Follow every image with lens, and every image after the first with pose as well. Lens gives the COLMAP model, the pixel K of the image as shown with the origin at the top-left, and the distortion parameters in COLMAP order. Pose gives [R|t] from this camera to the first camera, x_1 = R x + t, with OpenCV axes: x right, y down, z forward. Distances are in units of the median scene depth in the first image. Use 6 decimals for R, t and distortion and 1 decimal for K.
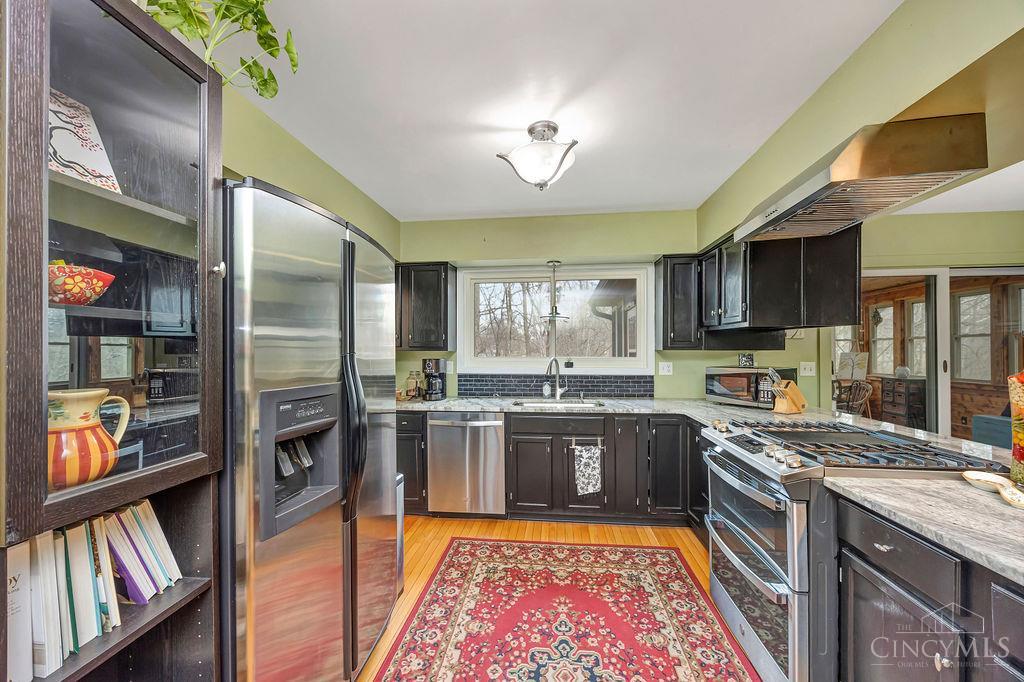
lens RADIAL K [[392.5, 0, 512.7], [0, 392.5, 348.4], [0, 0, 1]] dist [-0.003797, -0.000180]
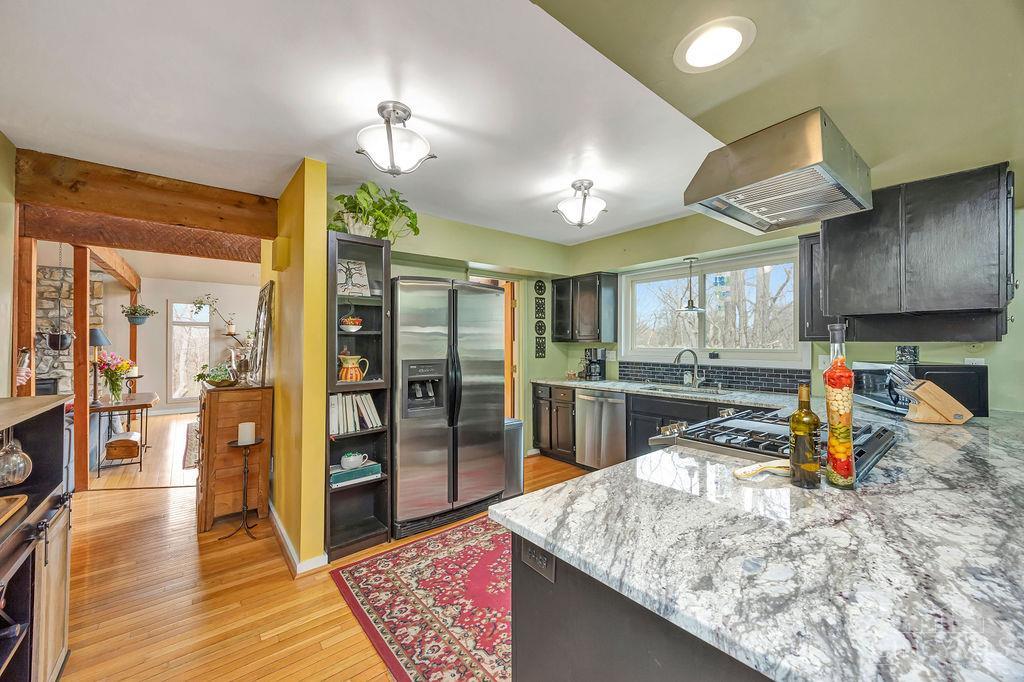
lens RADIAL K [[392.5, 0, 505.2], [0, 392.5, 339.0], [0, 0, 1]] dist [-0.003797, -0.000180]
pose [[0.711952, -0.006173, -0.702201, 0.554868], [0.007503, 0.999971, -0.001184, -0.005020], [0.702189, -0.004425, 0.711977, -0.115726]]
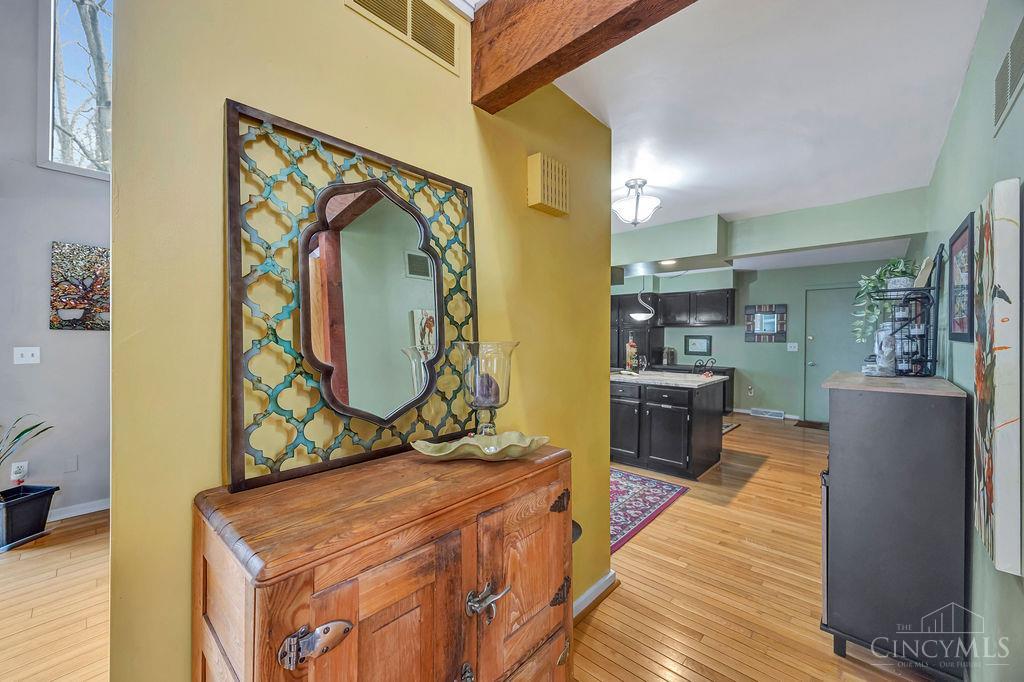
lens RADIAL K [[392.5, 0, 509.0], [0, 392.5, 341.2], [0, 0, 1]] dist [-0.003797, -0.000180]
pose [[0.595728, -0.002508, 0.803182, -0.940489], [-0.013399, 0.999825, 0.013060, 0.004740], [-0.803075, -0.018542, 0.595590, -0.120423]]
